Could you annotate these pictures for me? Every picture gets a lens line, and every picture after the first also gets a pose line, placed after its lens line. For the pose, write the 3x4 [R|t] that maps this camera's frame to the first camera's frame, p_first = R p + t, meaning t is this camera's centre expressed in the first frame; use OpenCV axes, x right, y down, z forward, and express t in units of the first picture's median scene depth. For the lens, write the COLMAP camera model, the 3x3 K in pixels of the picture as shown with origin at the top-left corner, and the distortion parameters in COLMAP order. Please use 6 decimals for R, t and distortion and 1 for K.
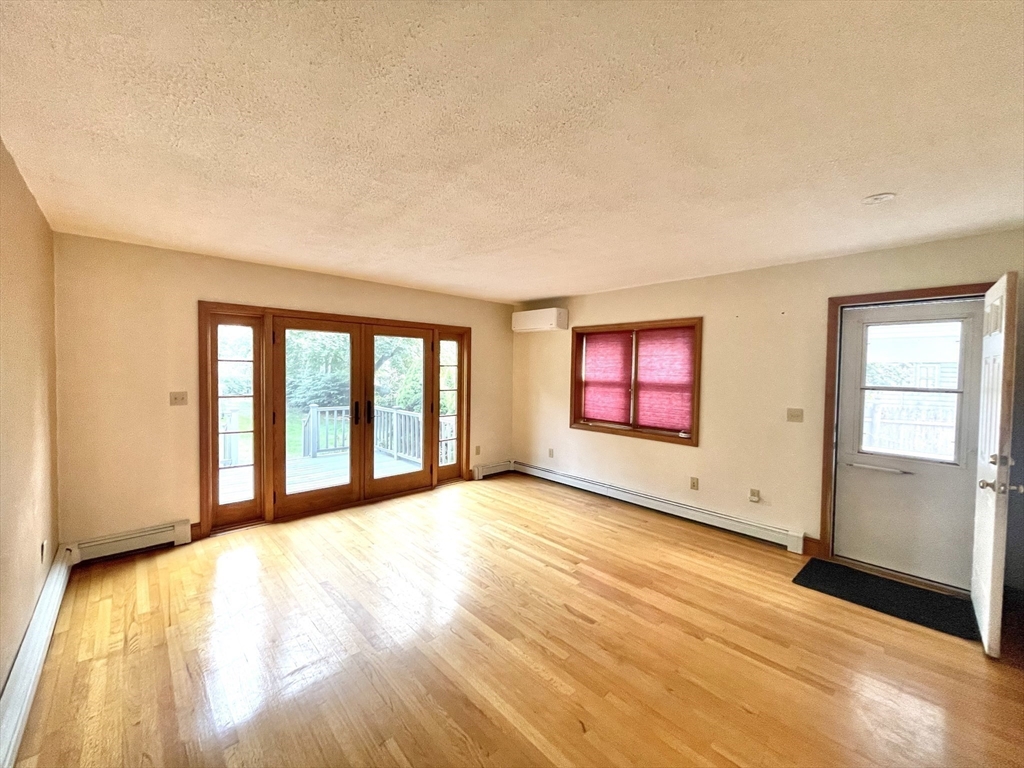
lens RADIAL K [[402.7, 0, 518.7], [0, 402.7, 381.7], [0, 0, 1]] dist [-0.000312, -0.000023]
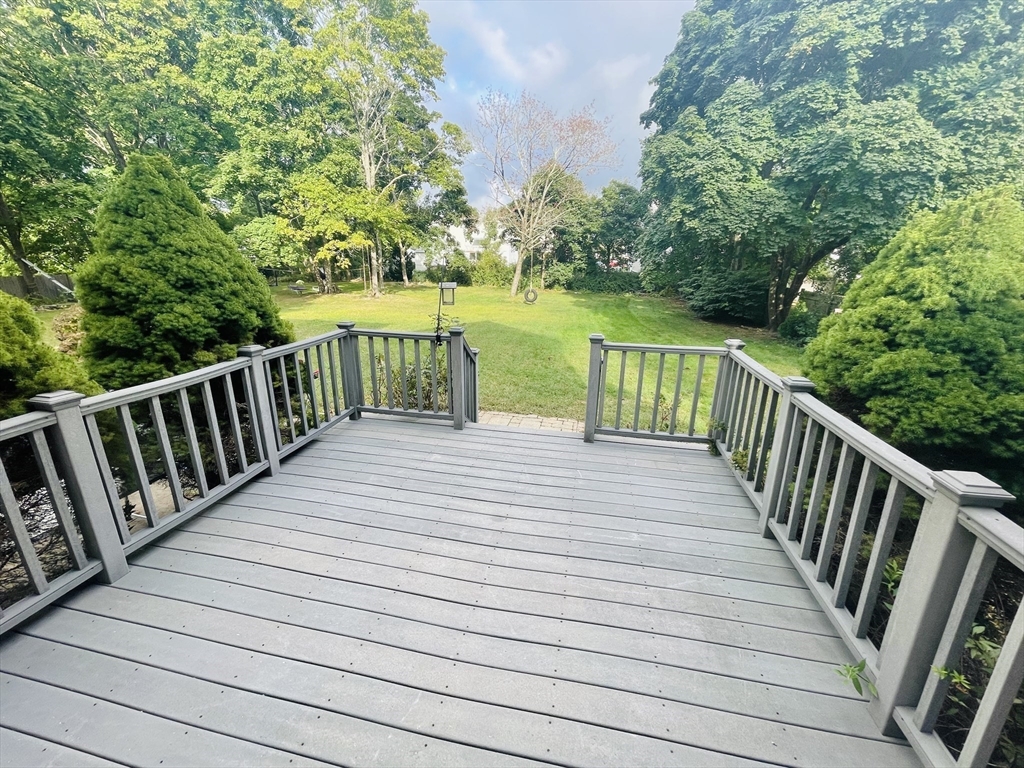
lens RADIAL K [[416.6, 0, 509.7], [0, 416.6, 380.0], [0, 0, 1]] dist [-0.001236, -0.000201]
pose [[0.571659, 0.221799, -0.789944, -0.308402], [-0.031910, 0.968051, 0.248715, -0.014029], [0.819871, -0.116973, 0.560473, 1.108701]]
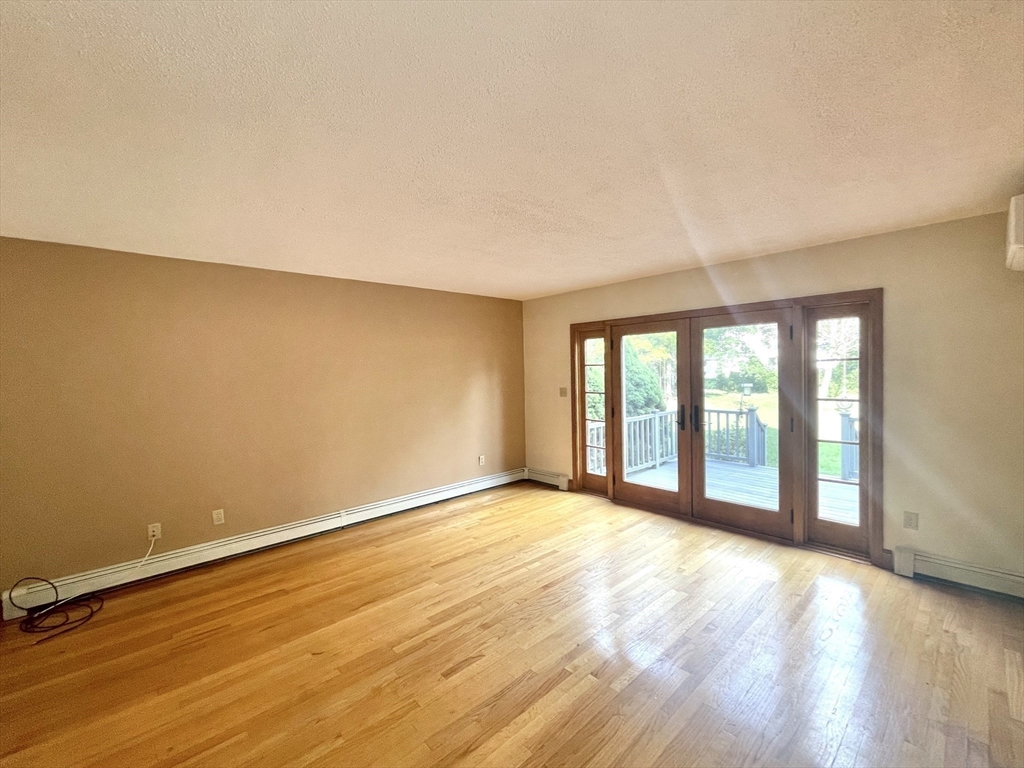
lens RADIAL K [[438.0, 0, 512.0], [0, 438.0, 384.0], [0, 0, 1]] dist [0.000600, 0.000119]
pose [[-0.013807, 0.018706, -0.999730, 0.590227], [-0.008356, 0.999788, 0.018823, -0.013085], [0.999870, 0.008613, -0.013648, 0.628800]]
